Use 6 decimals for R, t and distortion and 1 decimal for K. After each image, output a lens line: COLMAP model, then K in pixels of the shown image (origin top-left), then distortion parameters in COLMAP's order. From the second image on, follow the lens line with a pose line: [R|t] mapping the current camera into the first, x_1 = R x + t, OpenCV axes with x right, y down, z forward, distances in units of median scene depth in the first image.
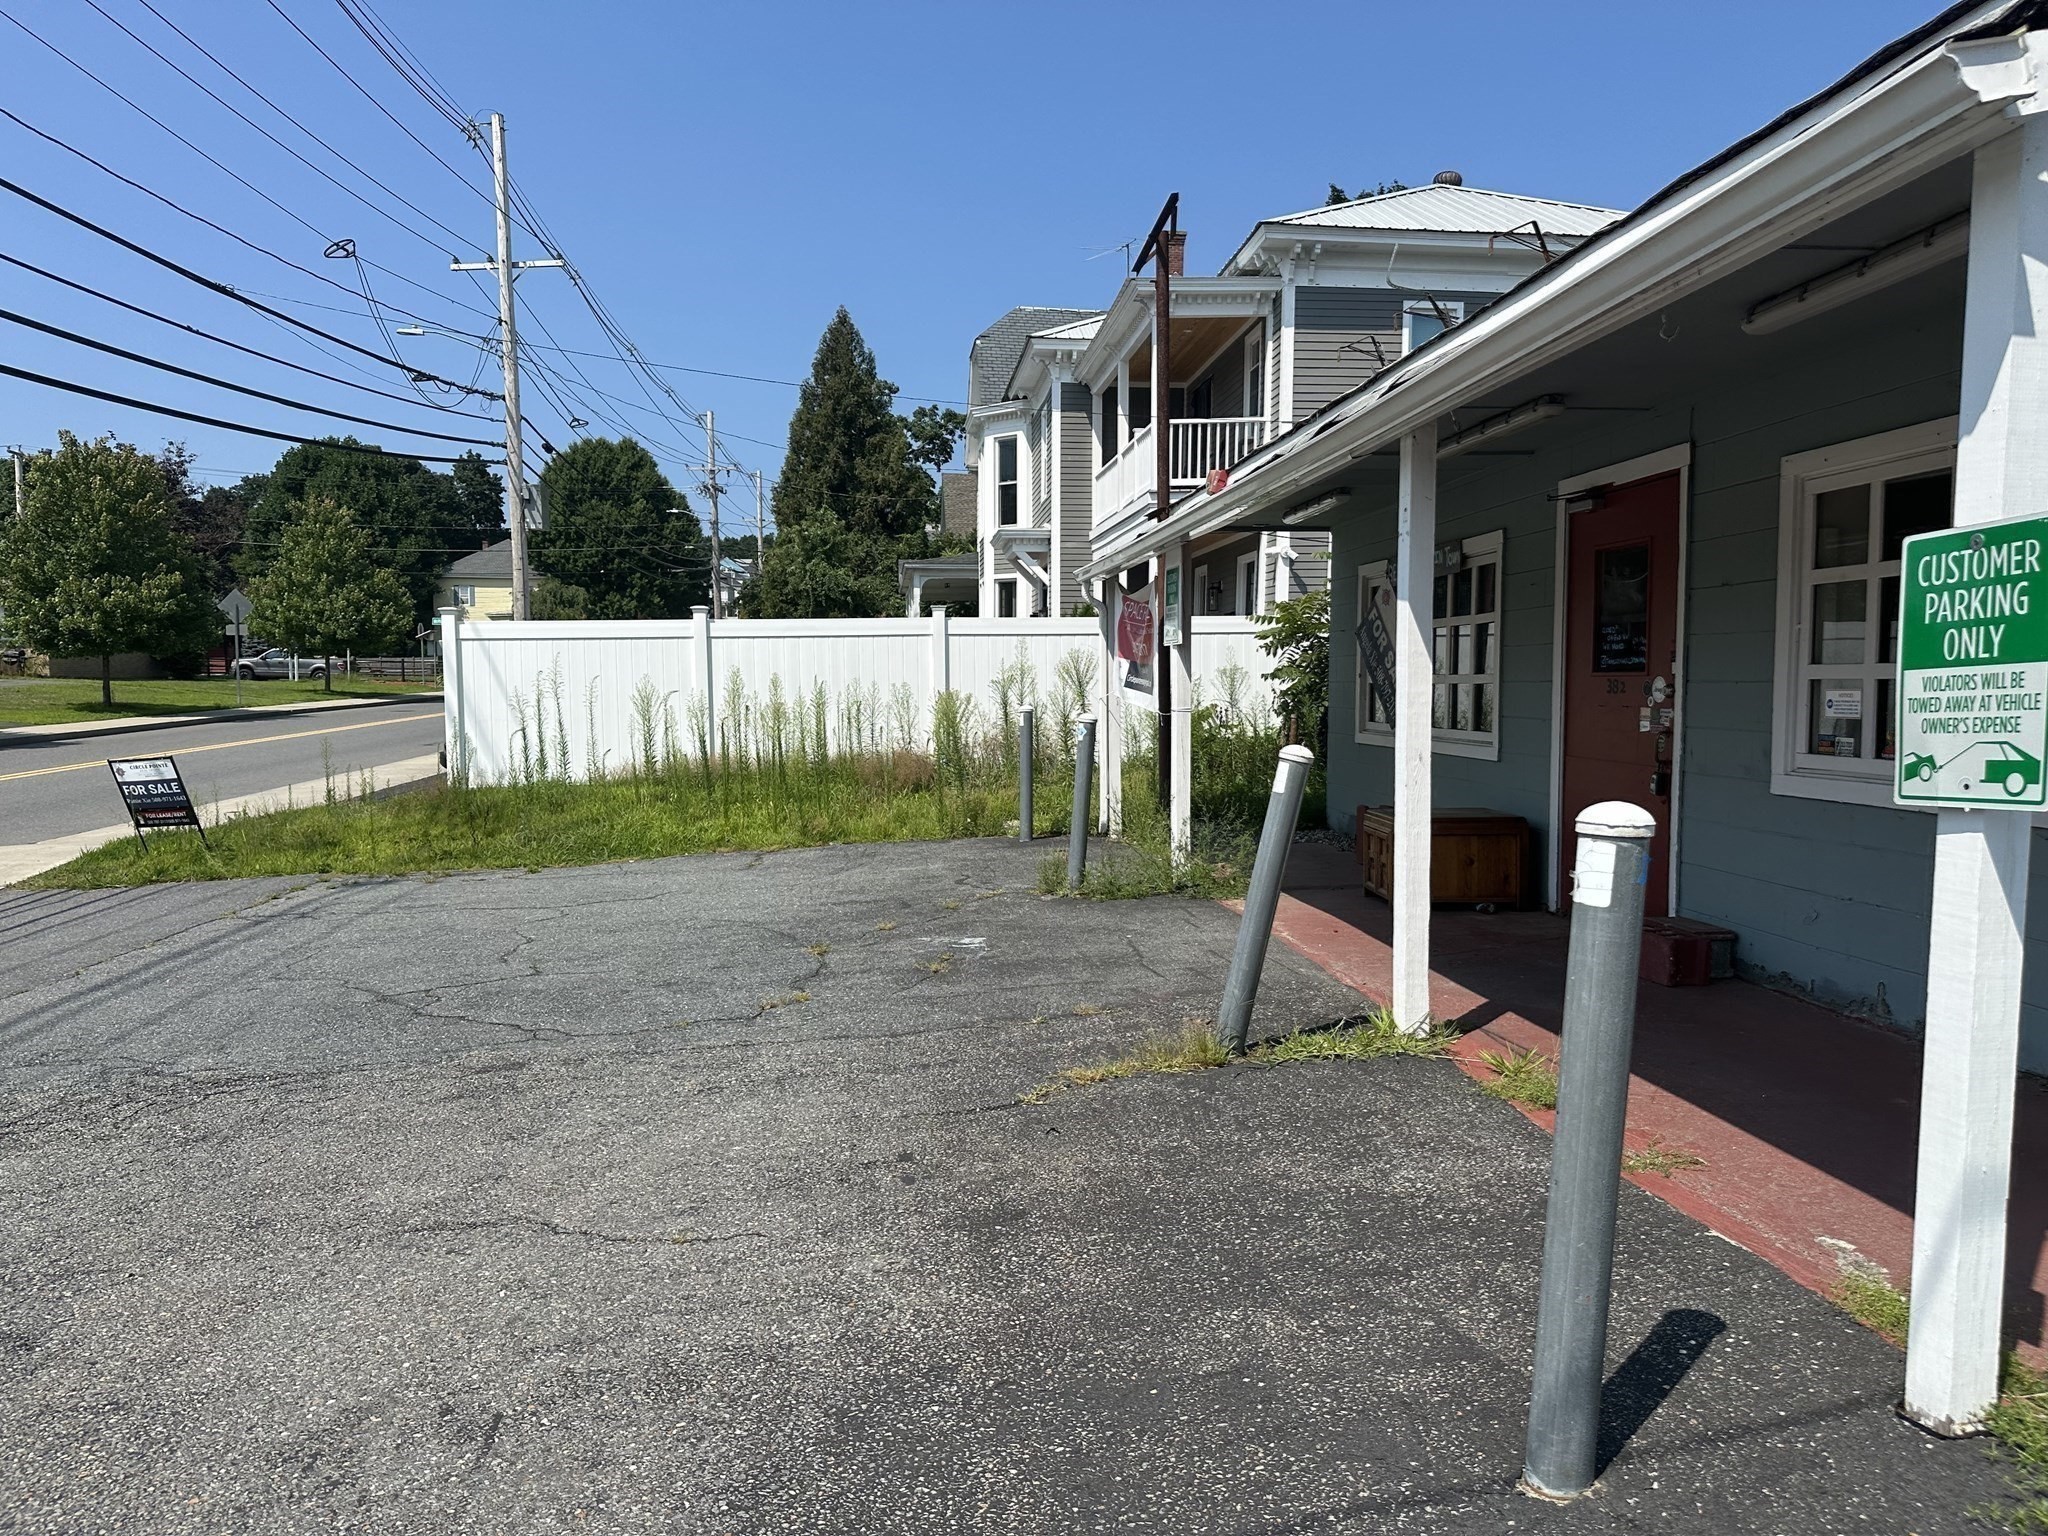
lens RADIAL K [[1430.5, 0, 1021.1], [0, 1430.5, 783.6], [0, 0, 1]] dist [0.081402, -0.106241]
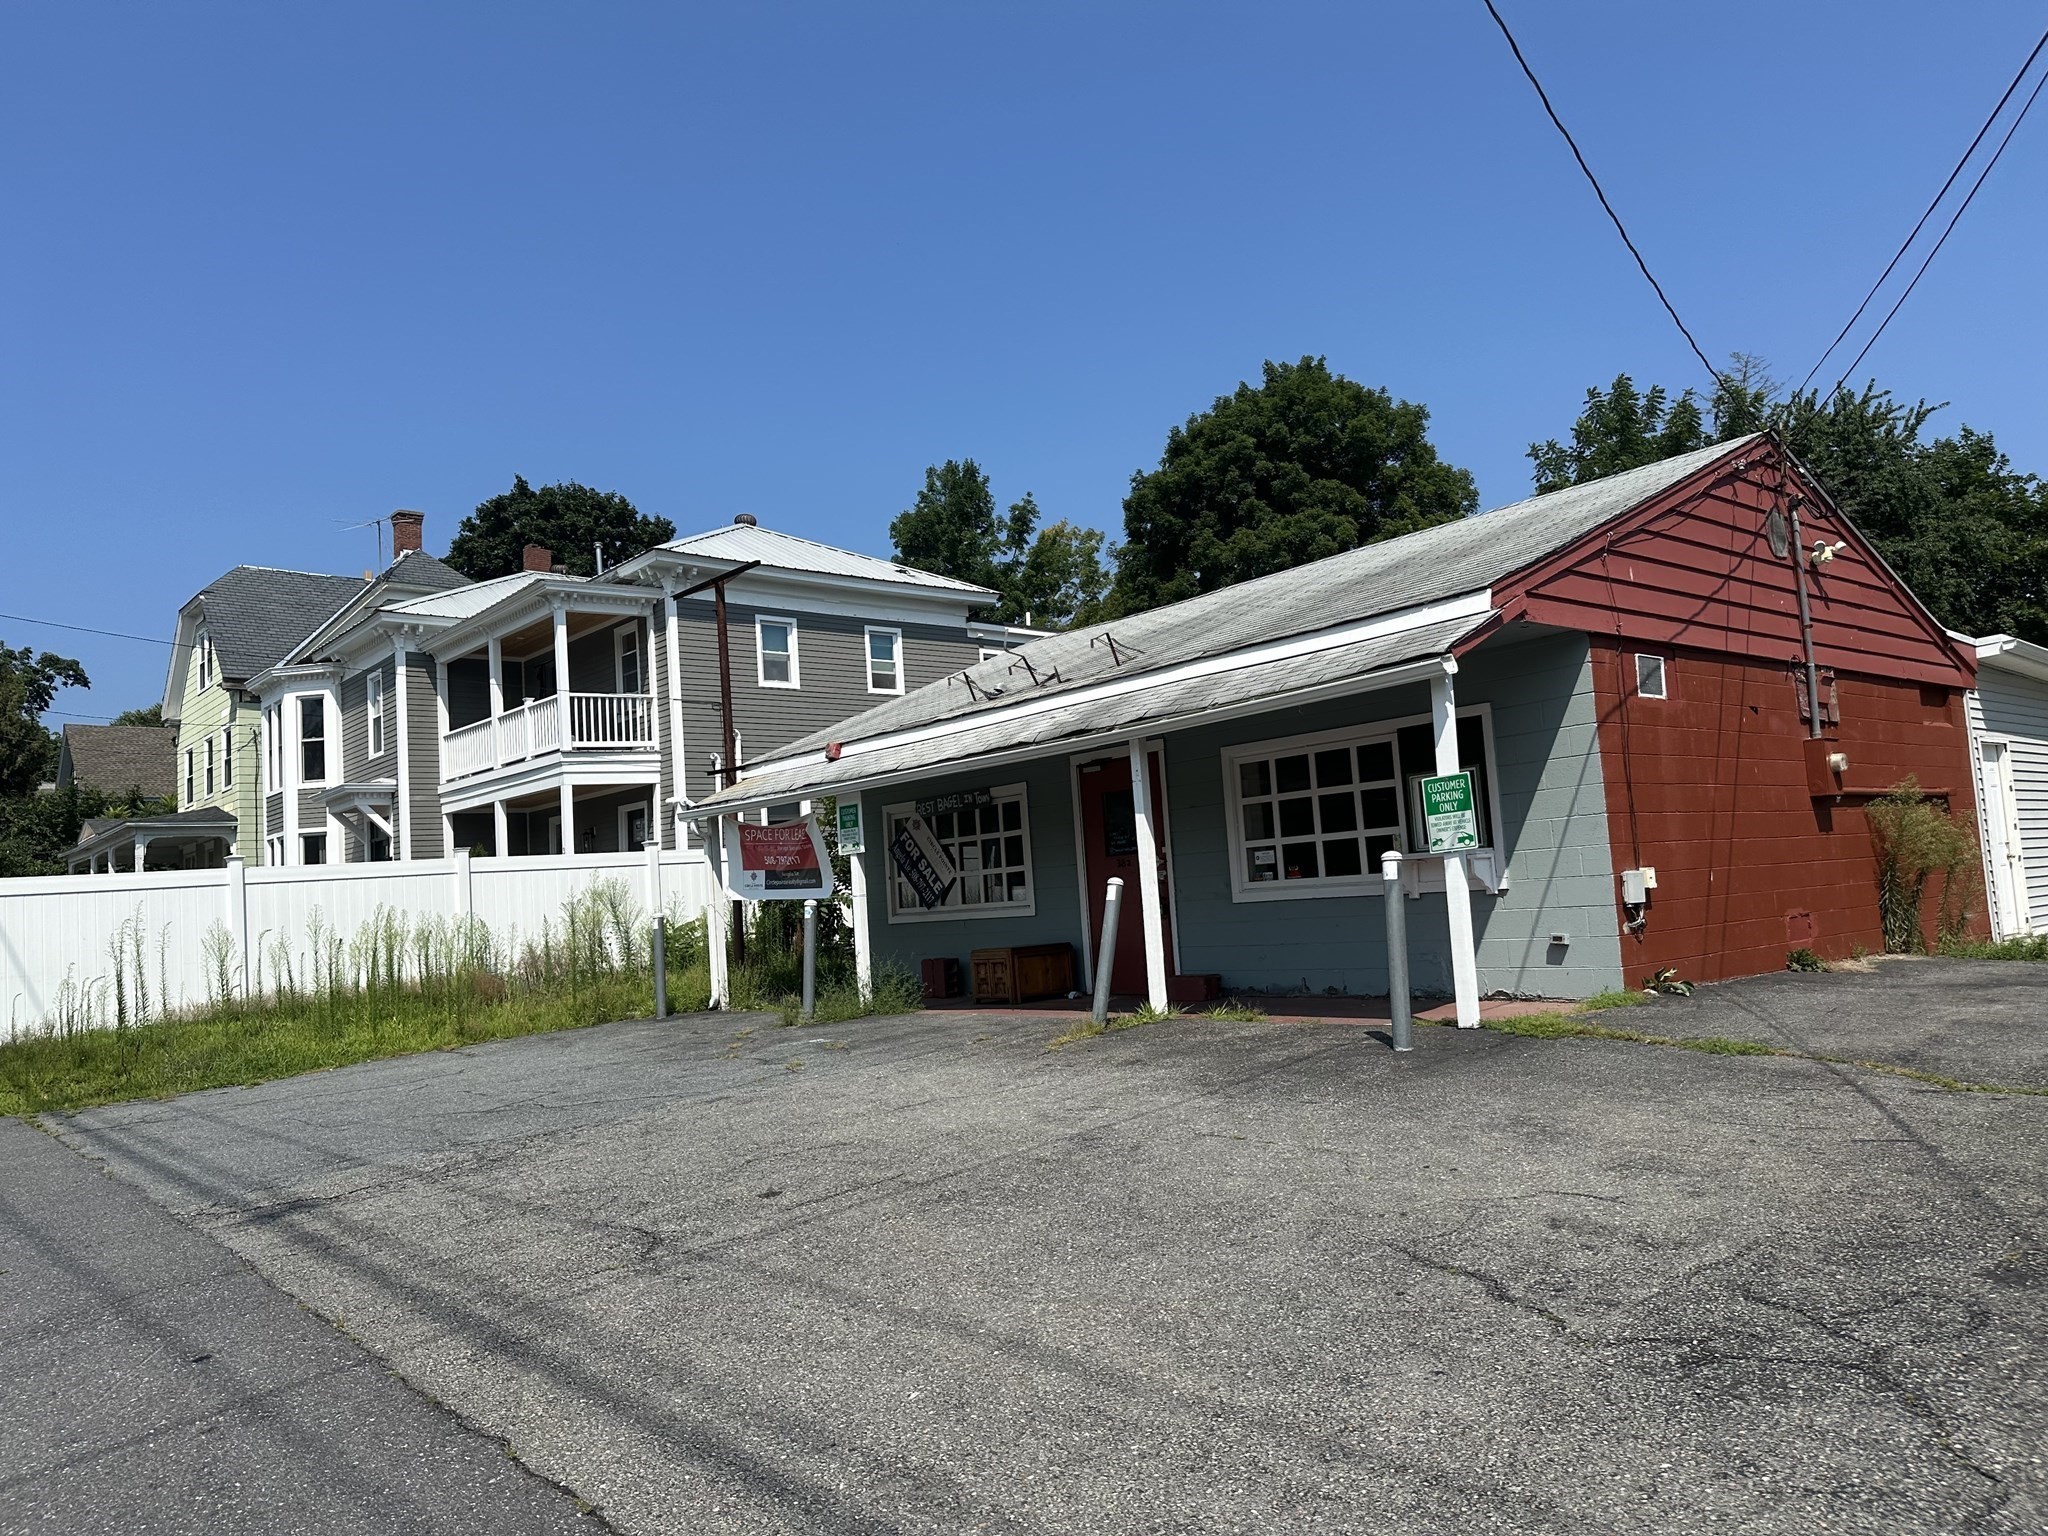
lens RADIAL K [[1430.5, 0, 1029.7], [0, 1430.5, 780.6], [0, 0, 1]] dist [0.081402, -0.106241]
pose [[0.816726, -0.002560, 0.577019, -0.388440], [0.105018, 0.983948, -0.144280, 0.042389], [-0.567388, 0.178435, 0.803886, -0.226661]]
